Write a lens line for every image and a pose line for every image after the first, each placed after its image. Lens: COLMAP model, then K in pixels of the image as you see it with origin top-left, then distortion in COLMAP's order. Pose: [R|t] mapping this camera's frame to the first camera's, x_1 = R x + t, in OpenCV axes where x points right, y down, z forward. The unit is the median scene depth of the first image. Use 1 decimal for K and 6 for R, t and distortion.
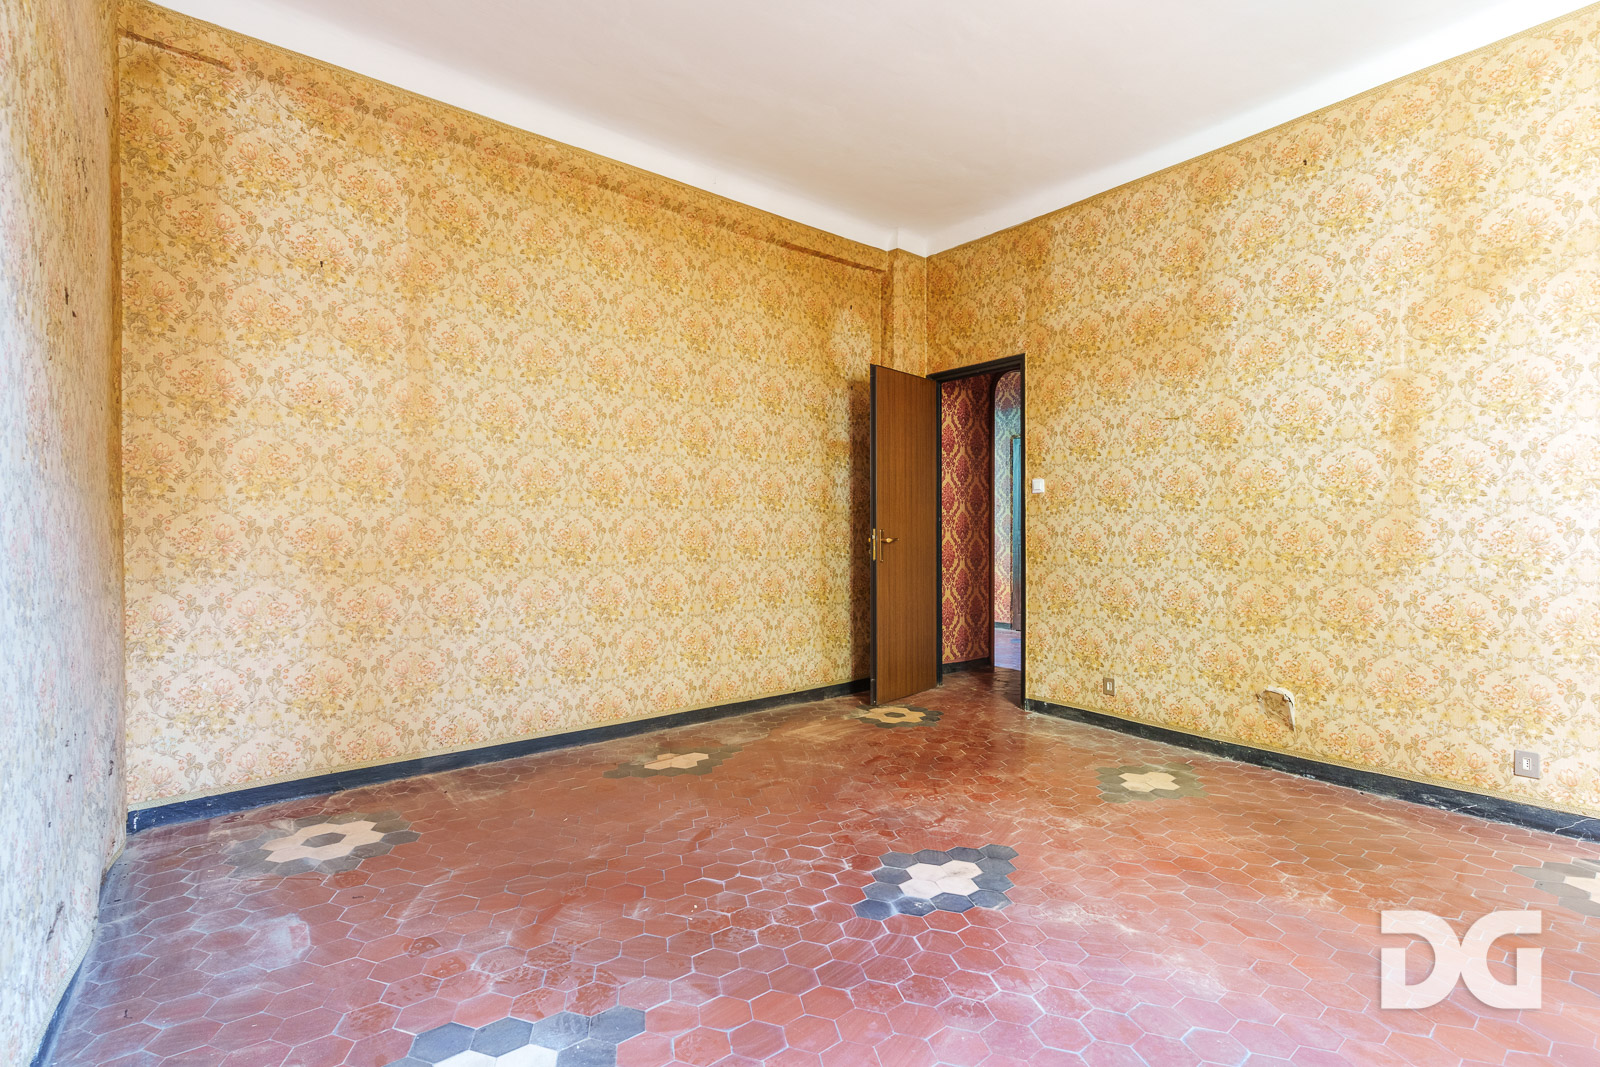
lens RADIAL K [[776.4, 0, 786.3], [0, 776.4, 540.7], [0, 0, 1]] dist [0.004621, 0.000447]
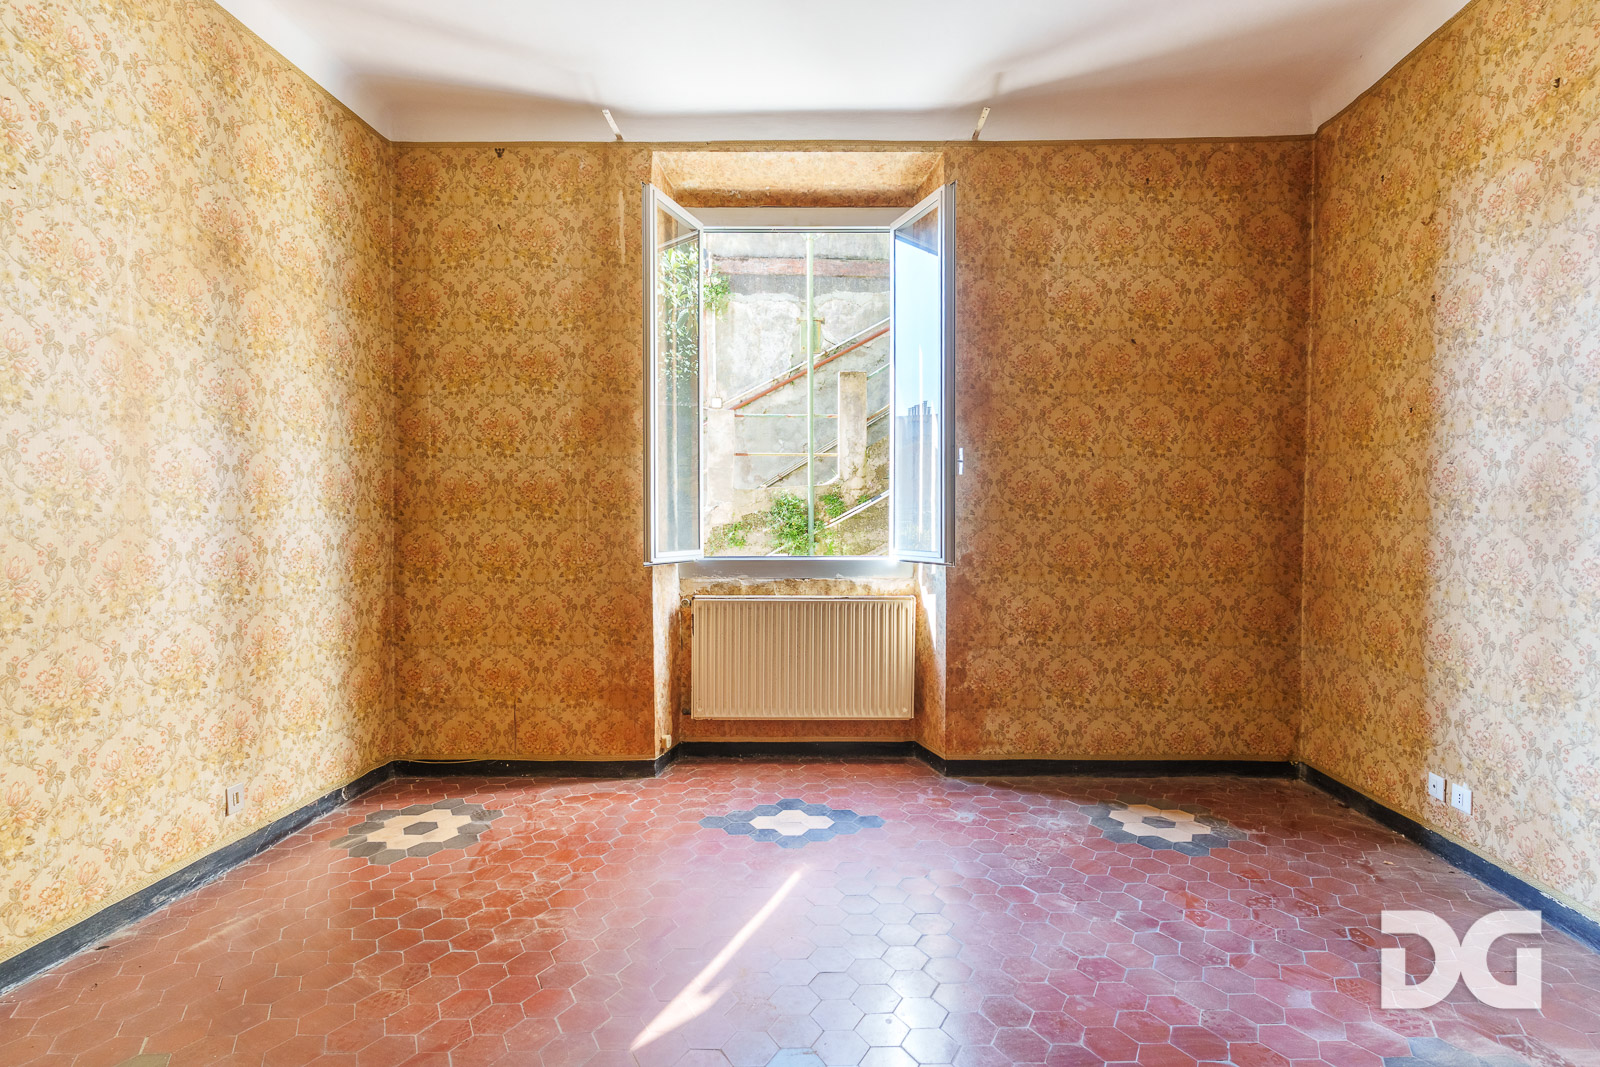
lens RADIAL K [[769.5, 0, 806.0], [0, 769.5, 537.2], [0, 0, 1]] dist [0.000001, 0.000630]
pose [[-0.774363, -0.014188, 0.632582, -0.135627], [0.004787, 0.999589, 0.028279, -0.042236], [-0.632723, 0.024927, -0.773977, 1.030461]]
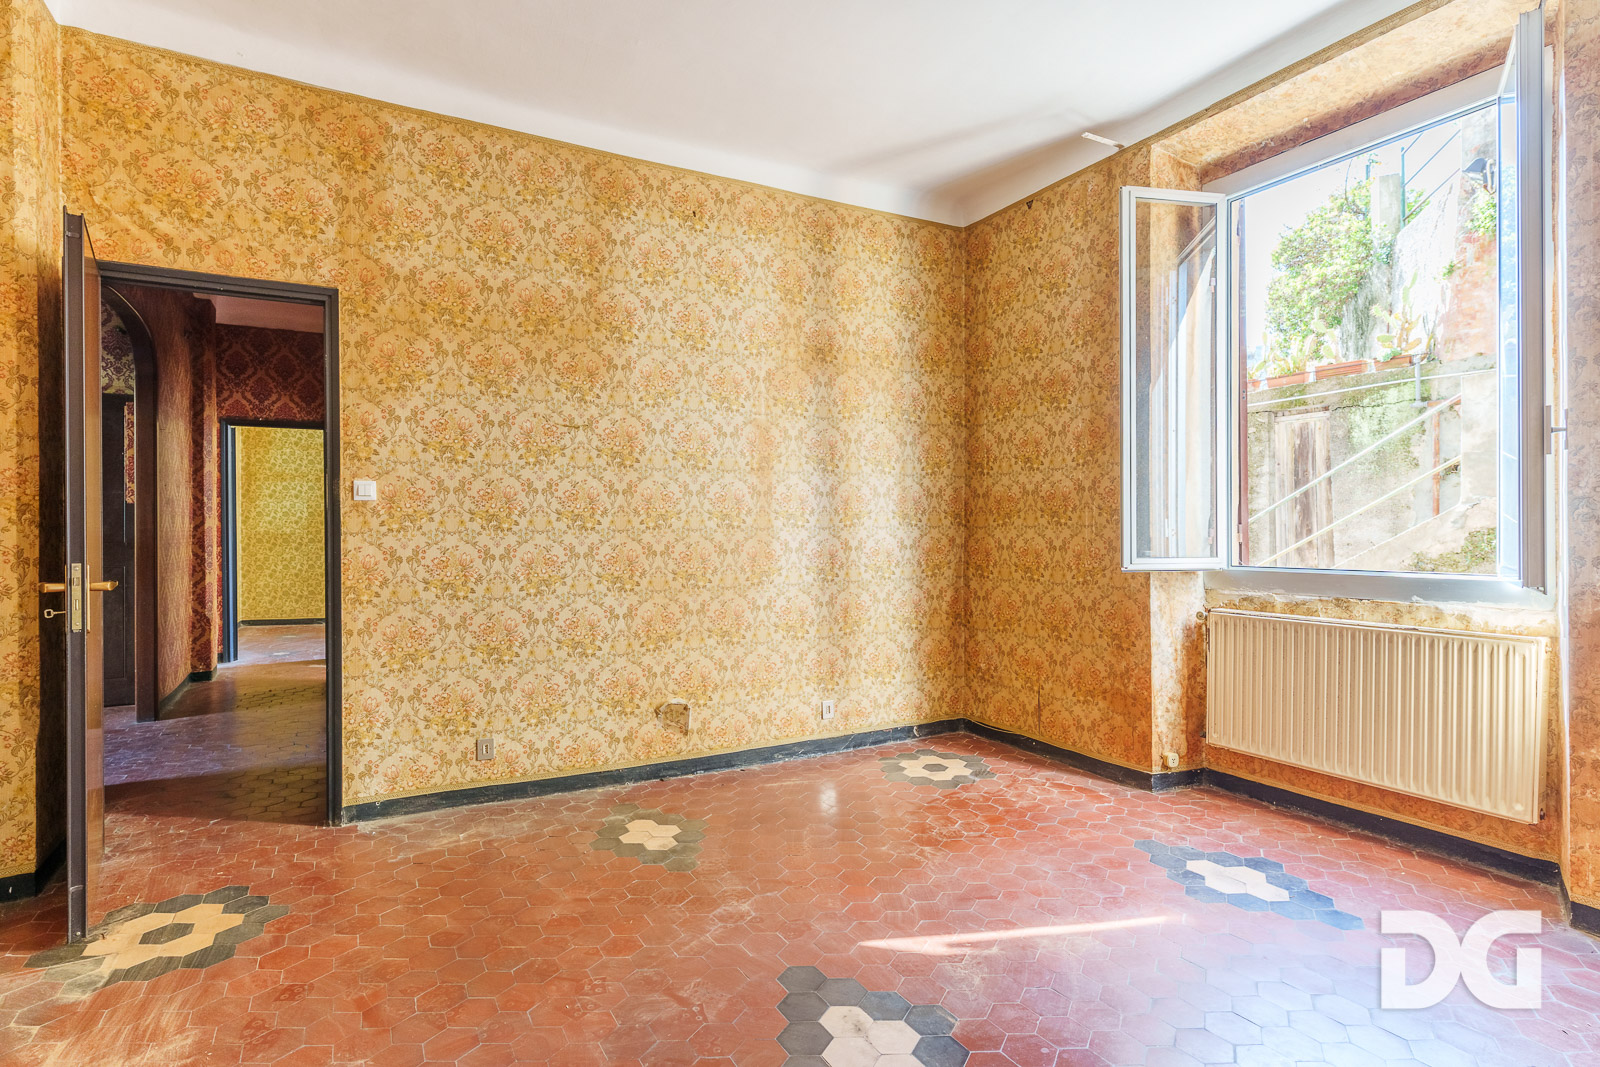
lens RADIAL K [[770.8, 0, 800.0], [0, 770.8, 533.5], [0, 0, 1]] dist [0.001736, 0.000830]
pose [[0.153584, -0.009177, 0.988093, -0.373423], [0.015571, 0.999855, 0.006866, -0.040071], [-0.988013, 0.014331, 0.153705, 0.668640]]
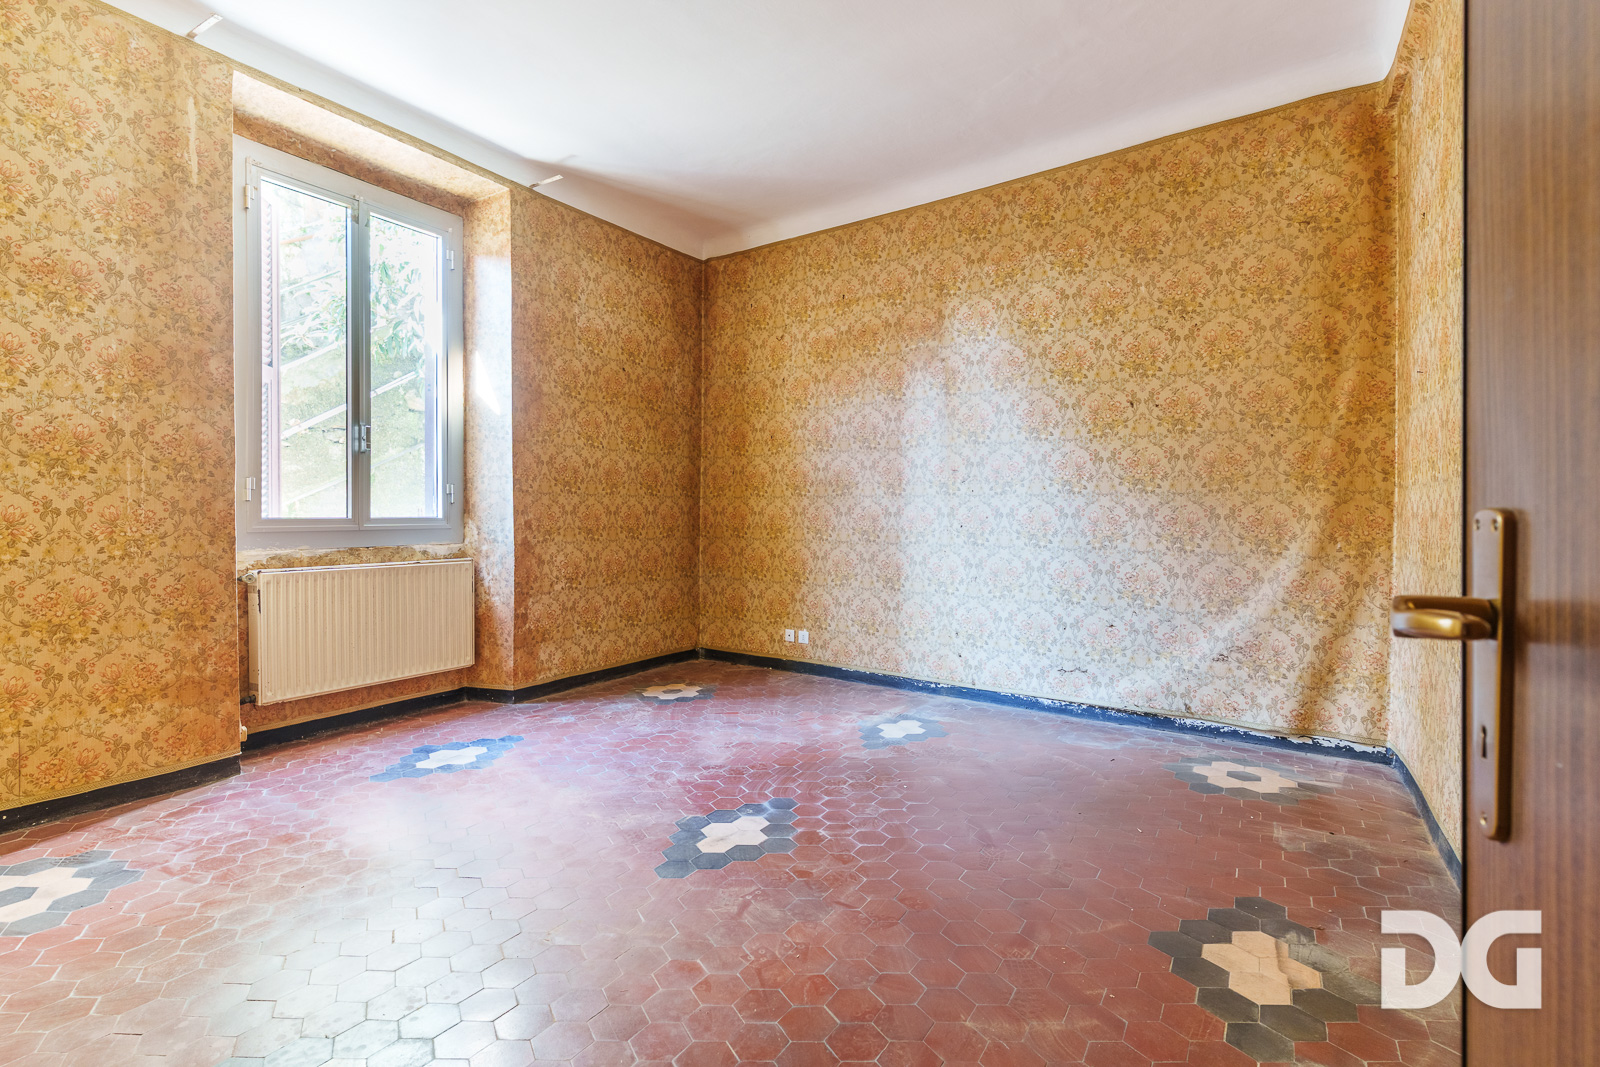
lens RADIAL K [[760.1, 0, 811.9], [0, 760.1, 521.0], [0, 0, 1]] dist [-0.000617, 0.000490]
pose [[-0.941143, -0.000005, -0.338009, 0.322288], [-0.007772, 0.999736, 0.021625, -0.018869], [0.337919, 0.022979, -0.940895, 1.431175]]
